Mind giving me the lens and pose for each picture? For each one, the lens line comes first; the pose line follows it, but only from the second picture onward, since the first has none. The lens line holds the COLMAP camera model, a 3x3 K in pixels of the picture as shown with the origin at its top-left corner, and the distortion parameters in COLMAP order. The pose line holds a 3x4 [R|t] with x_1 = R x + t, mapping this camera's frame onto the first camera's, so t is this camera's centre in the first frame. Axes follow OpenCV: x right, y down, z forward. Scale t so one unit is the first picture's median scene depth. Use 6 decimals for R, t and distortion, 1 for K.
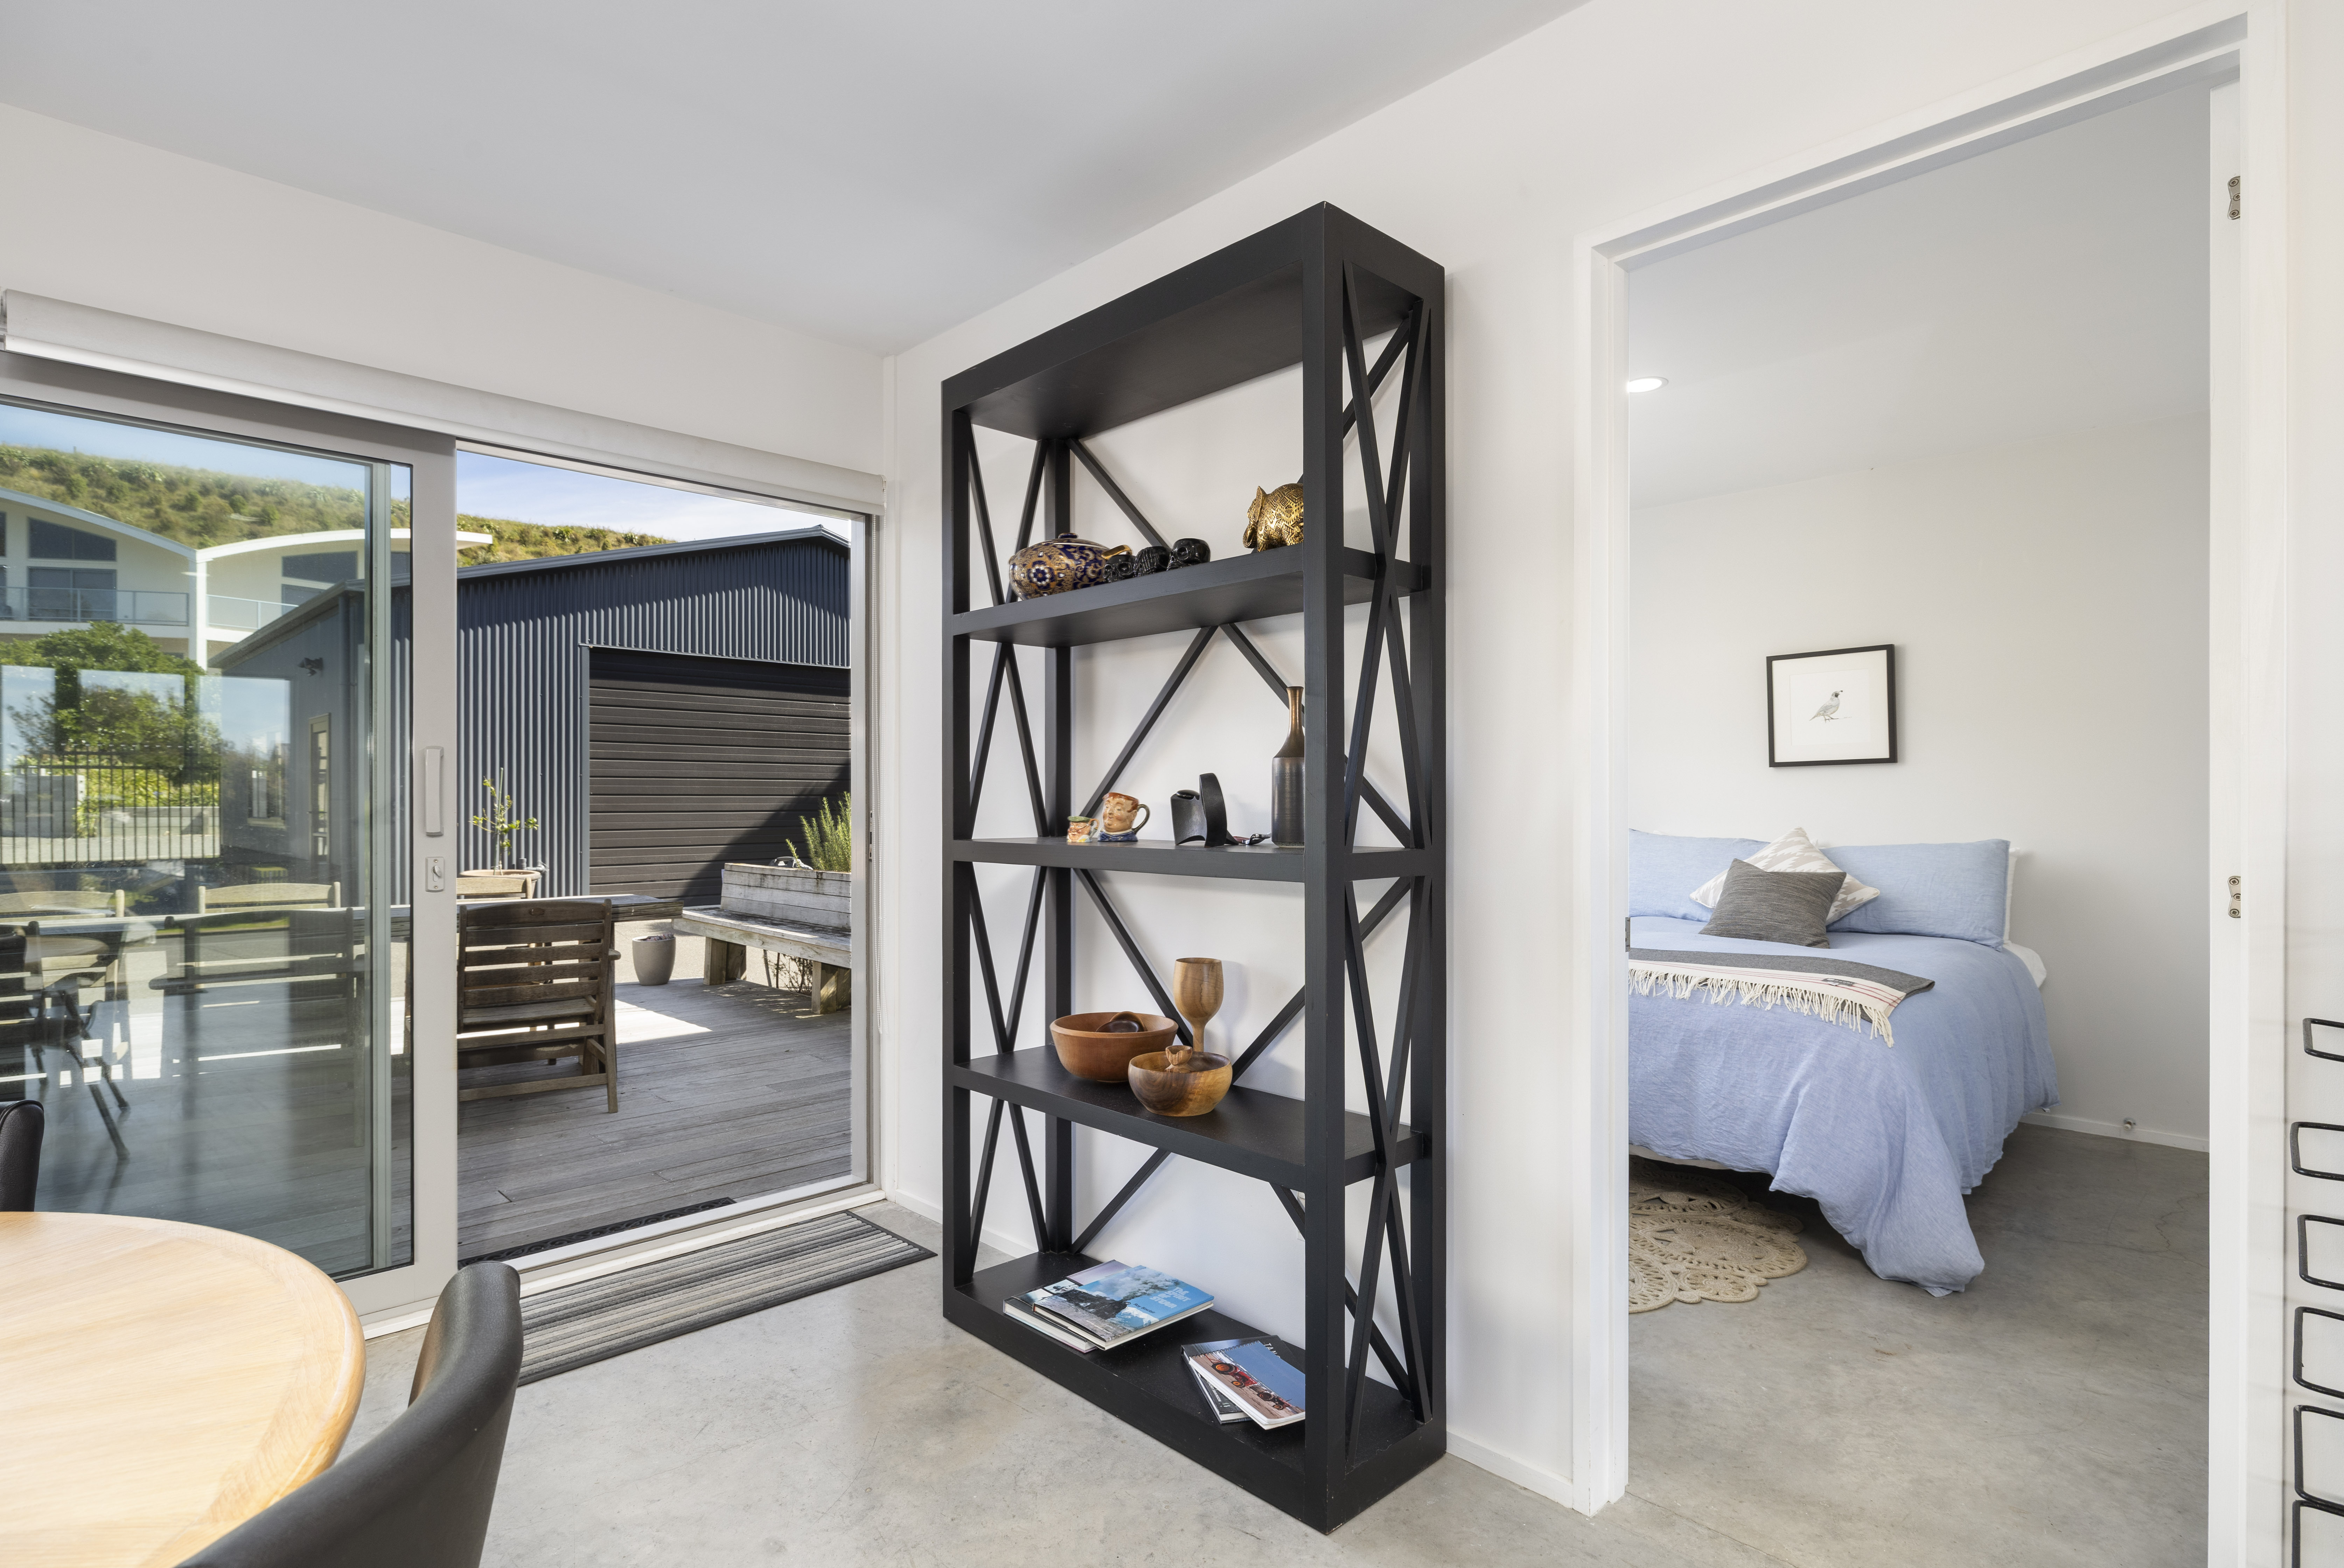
lens RADIAL K [[1204.3, 0, 1173.9], [0, 1204.3, 804.5], [0, 0, 1]] dist [0.005120, 0.001635]
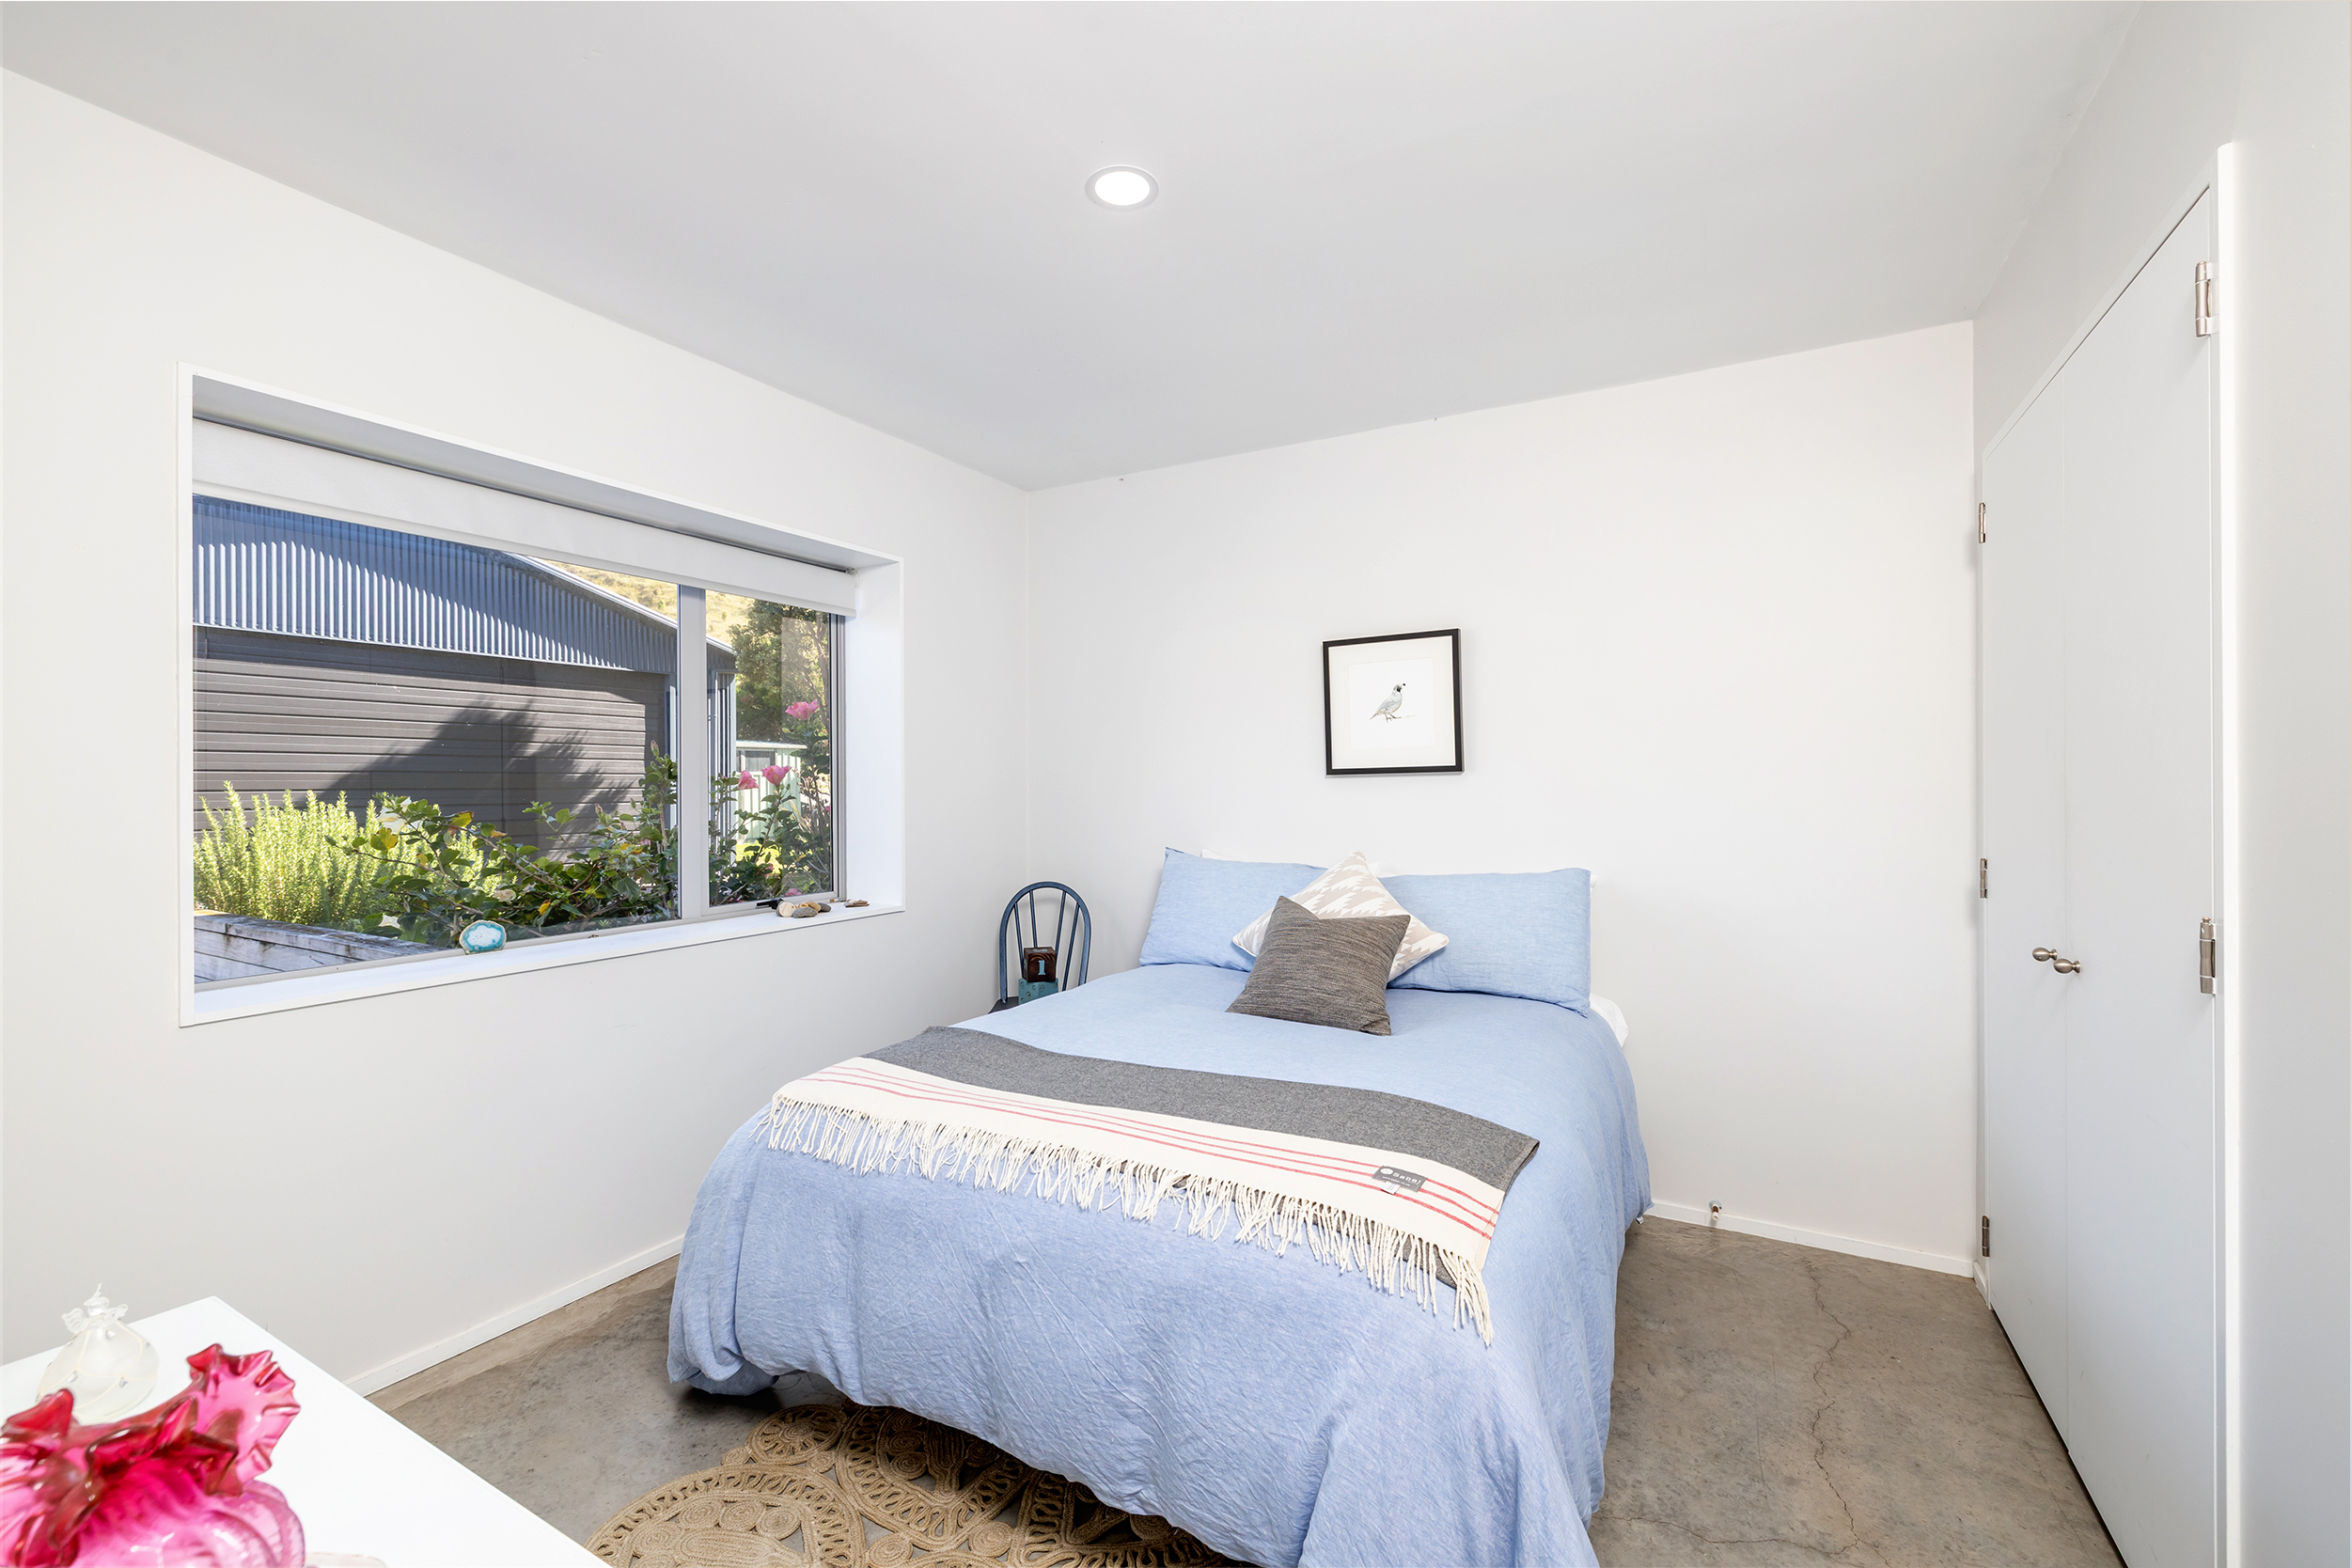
lens RADIAL K [[1010.7, 0, 1175.4], [0, 1010.7, 781.7], [0, 0, 1]] dist [0.004731, 0.000329]
pose [[0.960635, -0.000779, 0.277814, 0.235356], [0.003271, 0.999958, -0.008504, -0.024603], [-0.277796, 0.009078, 0.960597, 0.423339]]
